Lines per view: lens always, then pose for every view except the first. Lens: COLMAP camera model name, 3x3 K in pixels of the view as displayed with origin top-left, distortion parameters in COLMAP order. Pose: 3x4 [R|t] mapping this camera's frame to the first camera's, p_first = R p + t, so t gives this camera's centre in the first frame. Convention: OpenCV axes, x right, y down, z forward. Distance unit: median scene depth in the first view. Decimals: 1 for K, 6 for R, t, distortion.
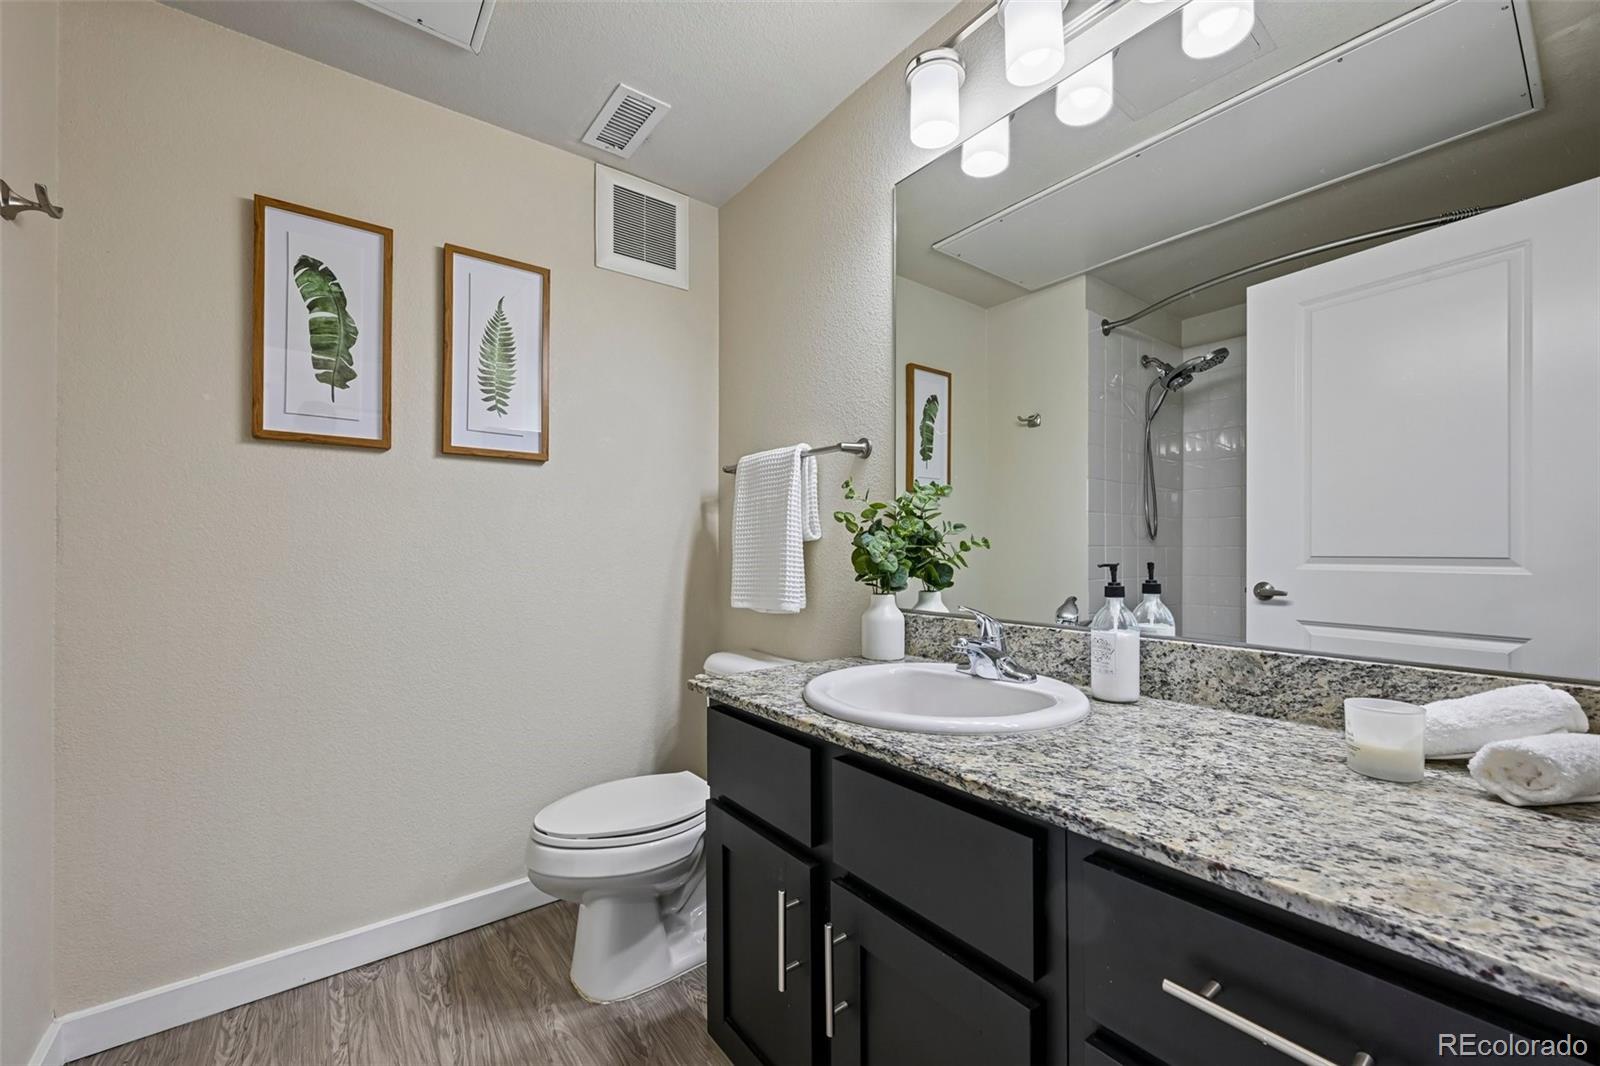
lens RADIAL K [[638.8, 0, 798.4], [0, 638.8, 536.0], [0, 0, 1]] dist [-0.003156, 0.000730]
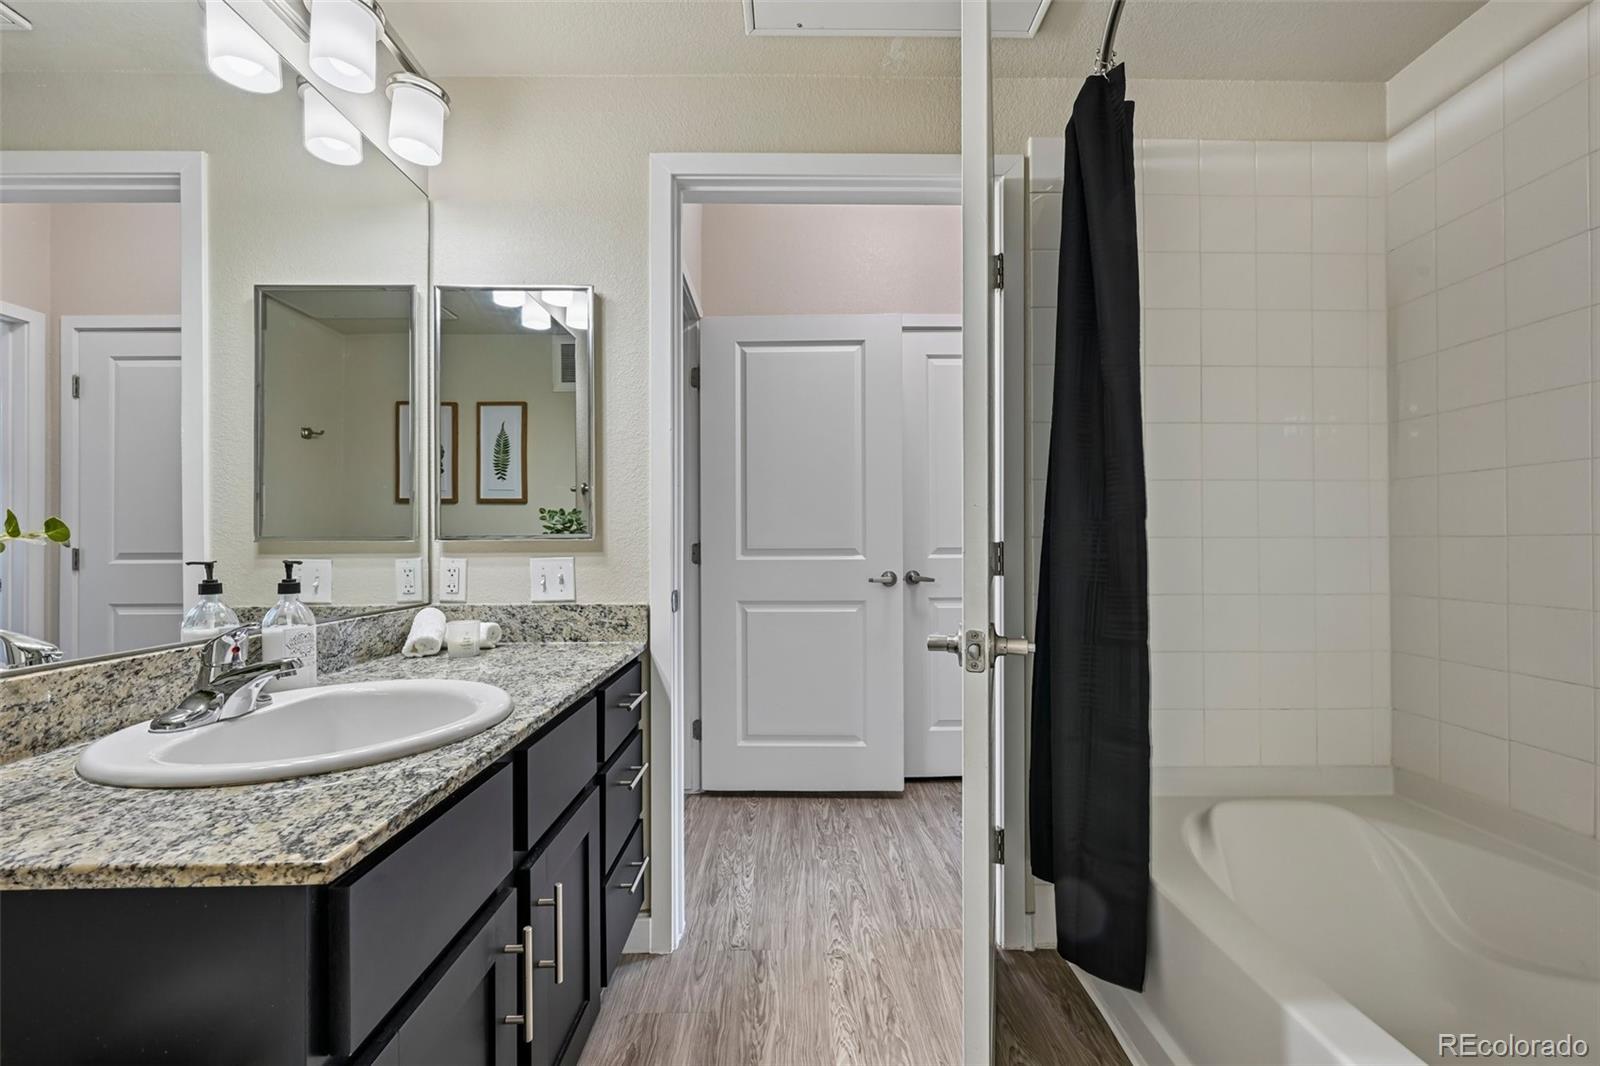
lens RADIAL K [[638.8, 0, 800.8], [0, 638.8, 532.8], [0, 0, 1]] dist [-0.003156, 0.000730]
pose [[-0.790667, 0.001936, 0.612244, -0.903654], [-0.003426, 0.999965, -0.007587, -0.006023], [-0.612237, -0.008096, -0.790633, 1.466933]]
